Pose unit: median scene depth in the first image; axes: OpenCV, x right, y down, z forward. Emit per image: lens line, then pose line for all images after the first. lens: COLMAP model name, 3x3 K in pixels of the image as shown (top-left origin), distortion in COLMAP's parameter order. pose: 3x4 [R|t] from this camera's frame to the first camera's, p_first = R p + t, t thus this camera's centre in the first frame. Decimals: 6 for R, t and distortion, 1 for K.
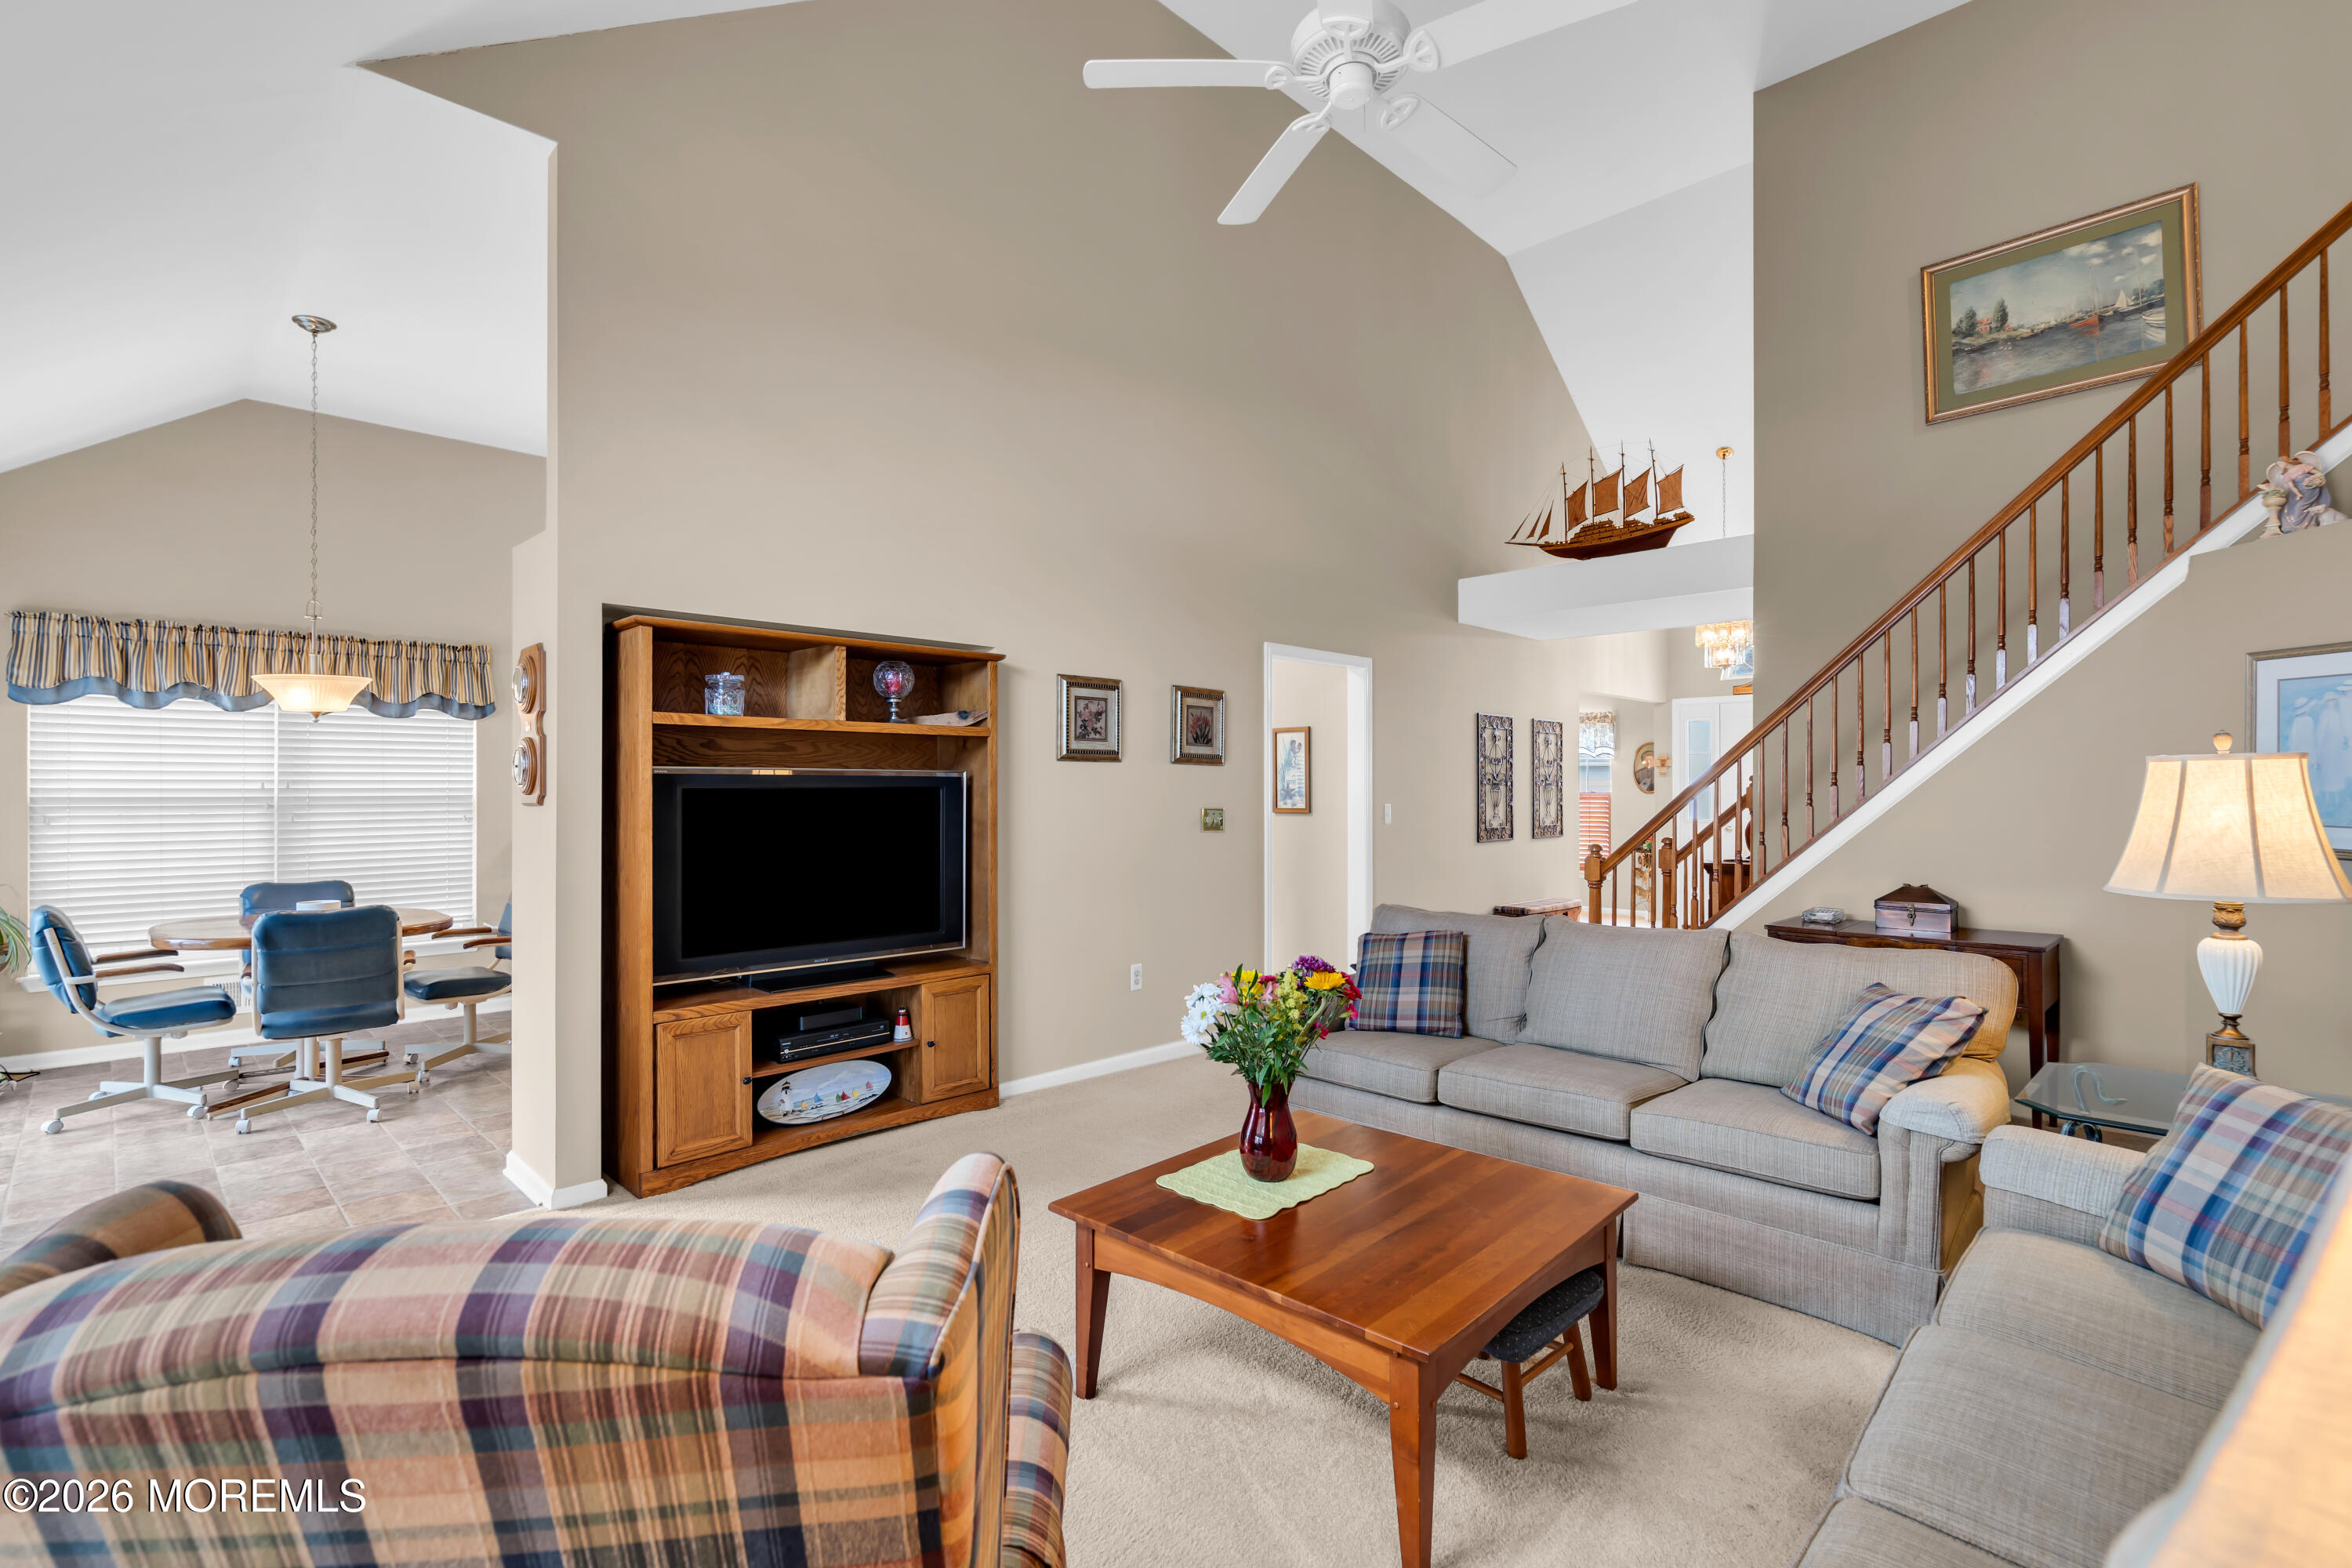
lens RADIAL K [[1080.9, 0, 1175.6], [0, 1080.9, 788.0], [0, 0, 1]] dist [0.000663, 0.000357]
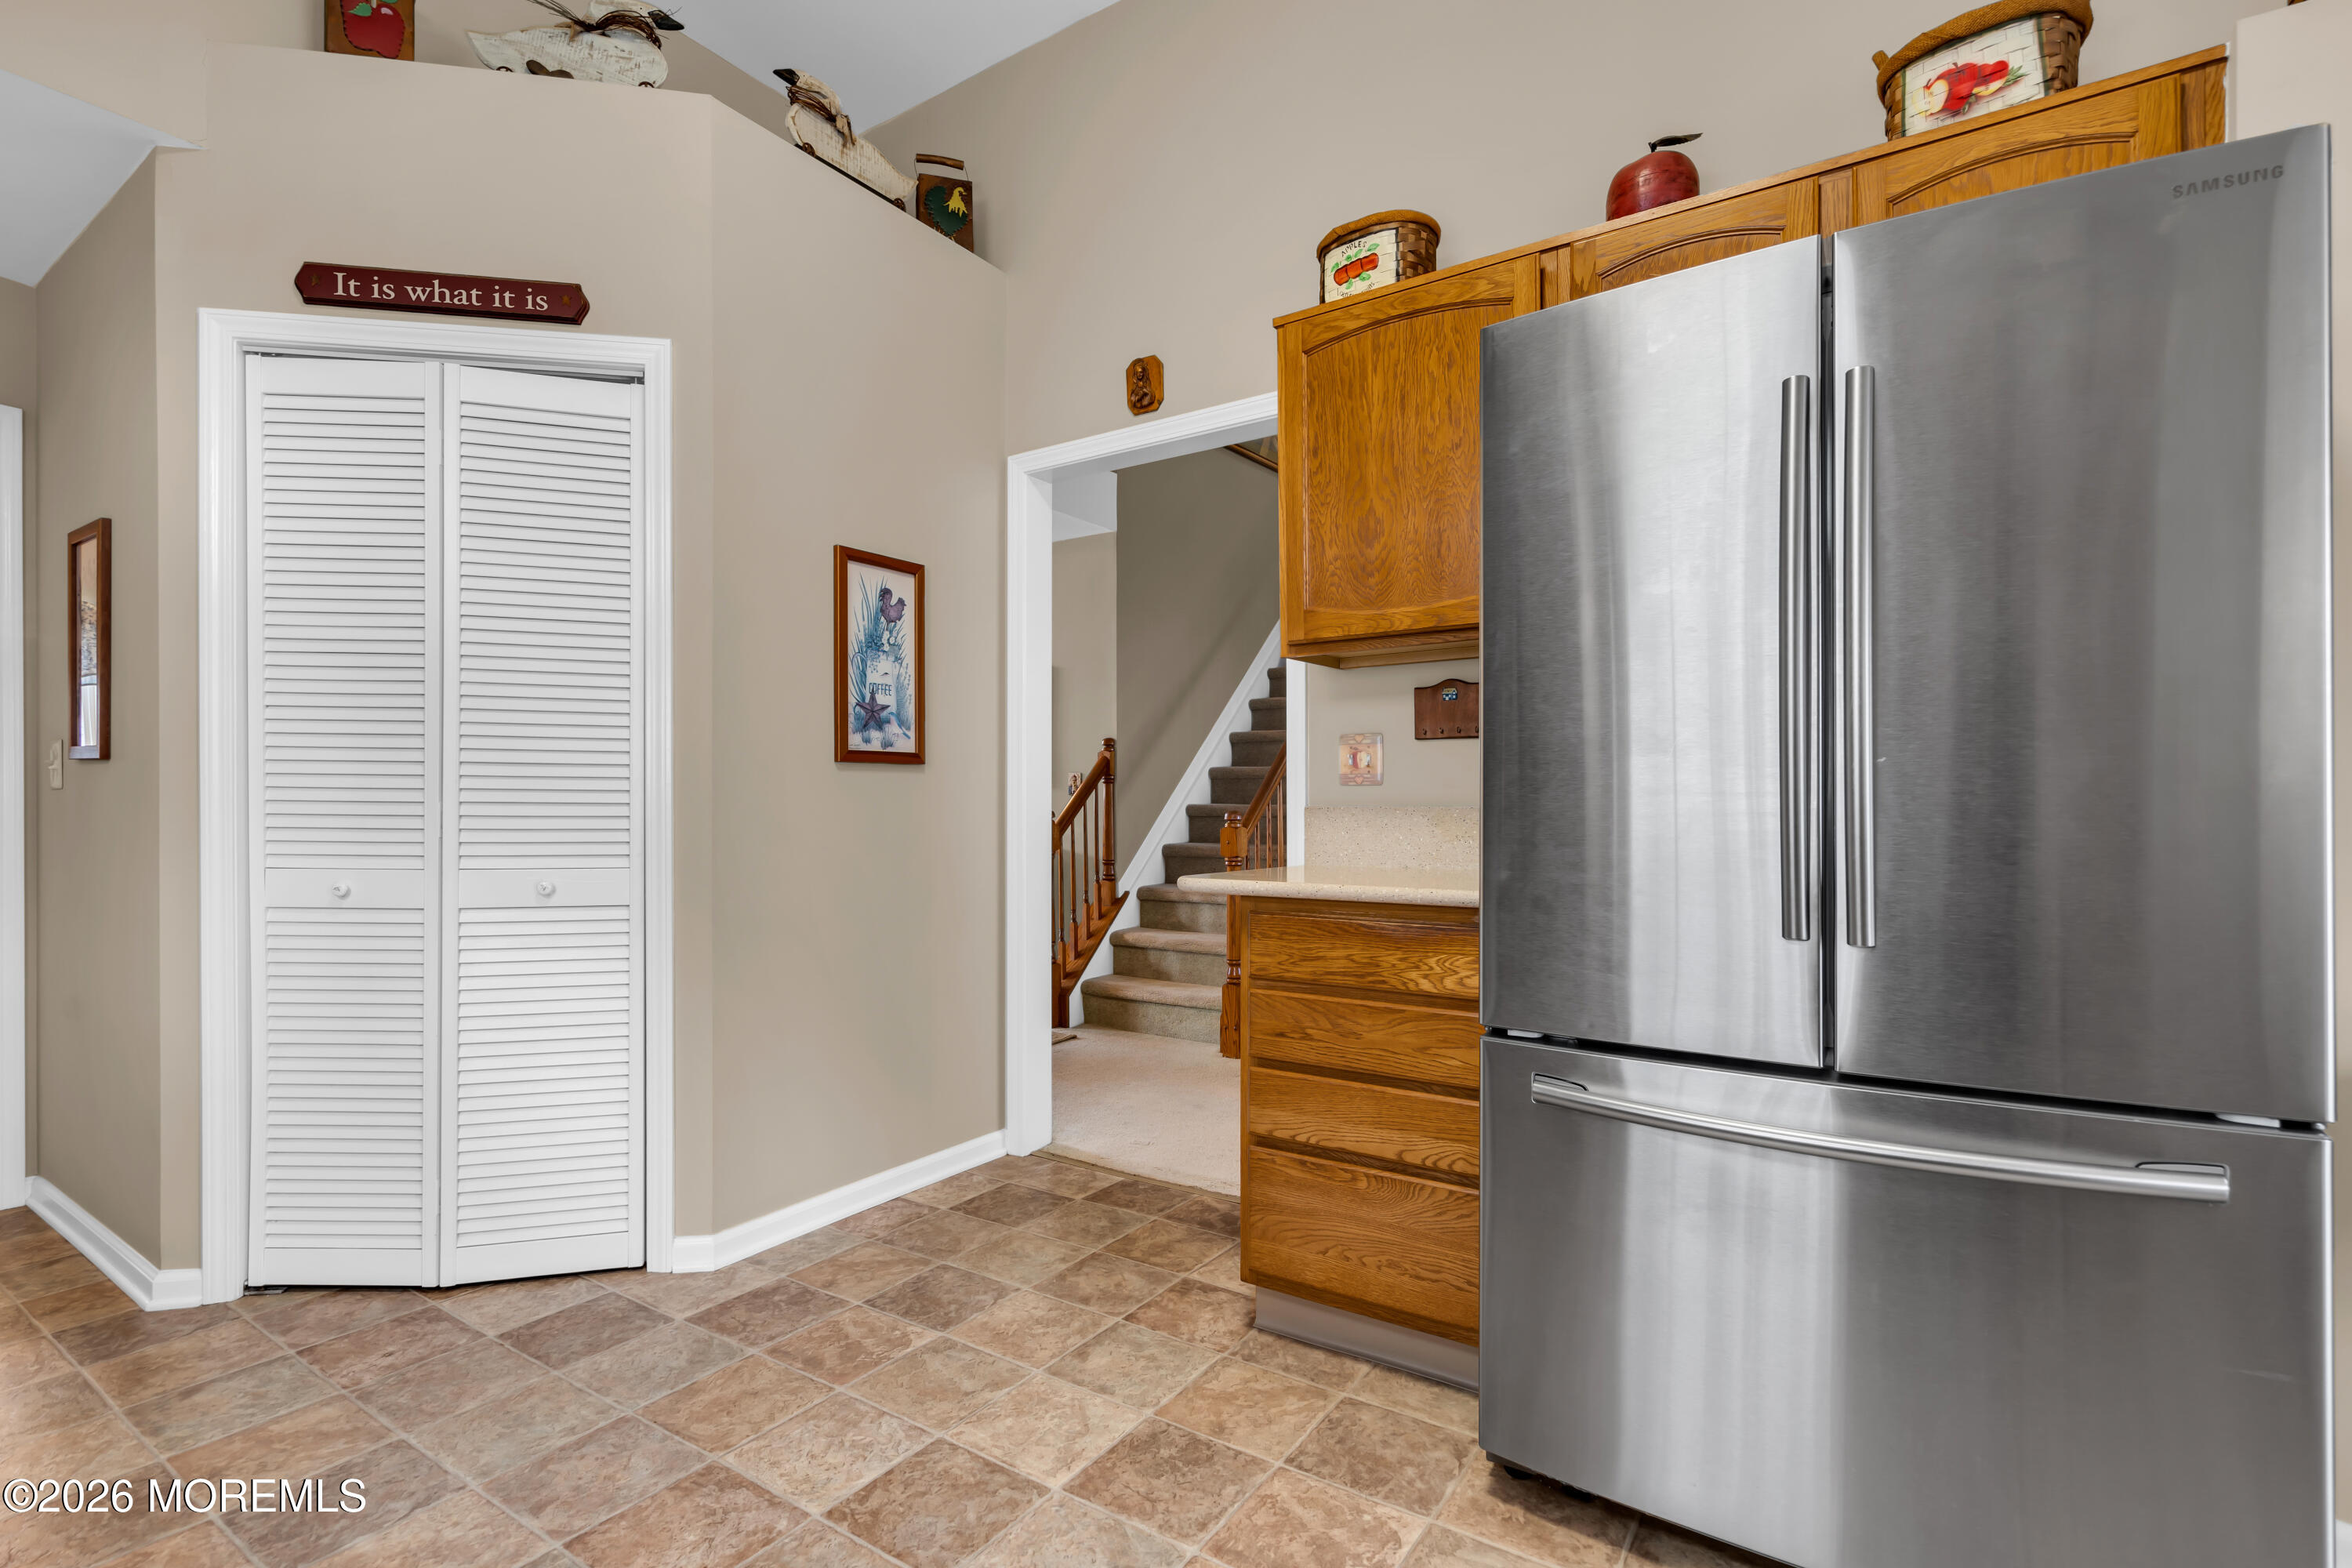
lens RADIAL K [[1087.6, 0, 1165.5], [0, 1087.6, 802.8], [0, 0, 1]] dist [-0.003195, 0.000901]
pose [[-0.199708, 0.003692, 0.979848, -0.421897], [0.003331, 0.999990, -0.003089, 0.052004], [-0.979850, 0.002647, -0.199719, 1.273516]]
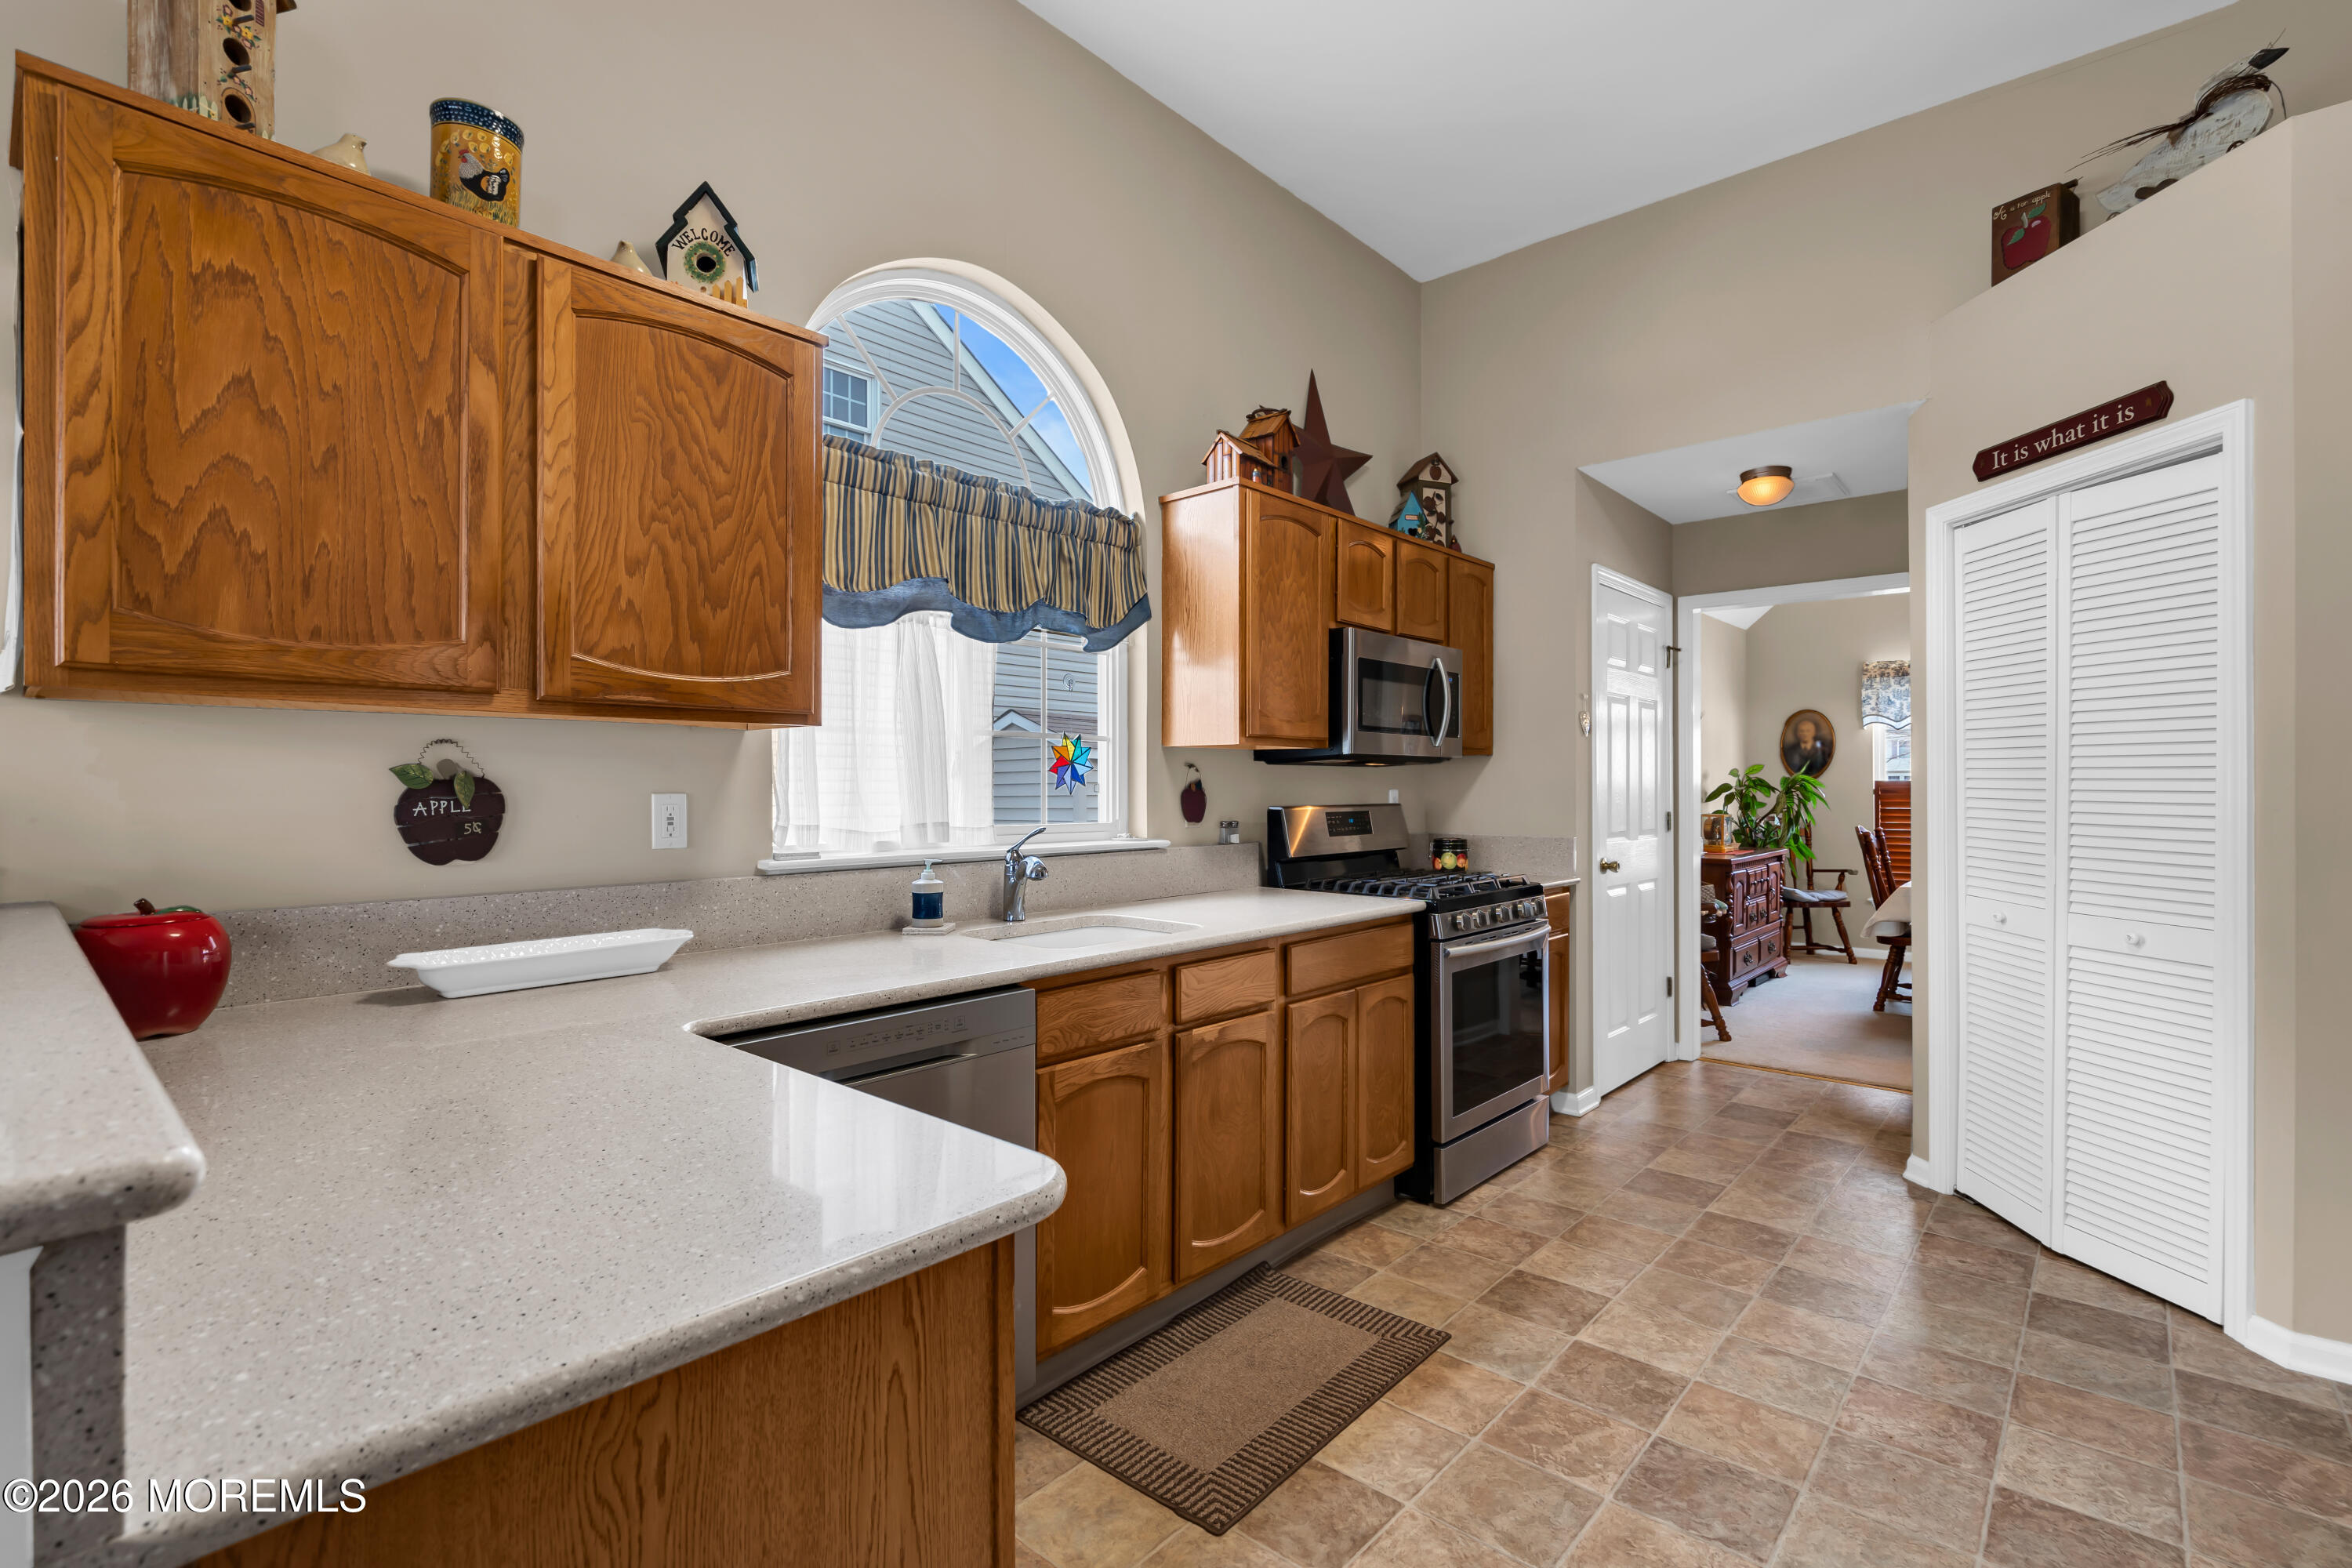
lens RADIAL K [[1080.9, 0, 1174.5], [0, 1080.9, 801.3], [0, 0, 1]] dist [0.000663, 0.000357]
pose [[0.997110, -0.000898, 0.075963, -0.407837], [-0.000006, 0.999929, 0.011902, 0.015590], [-0.075968, -0.011868, 0.997040, 0.968376]]
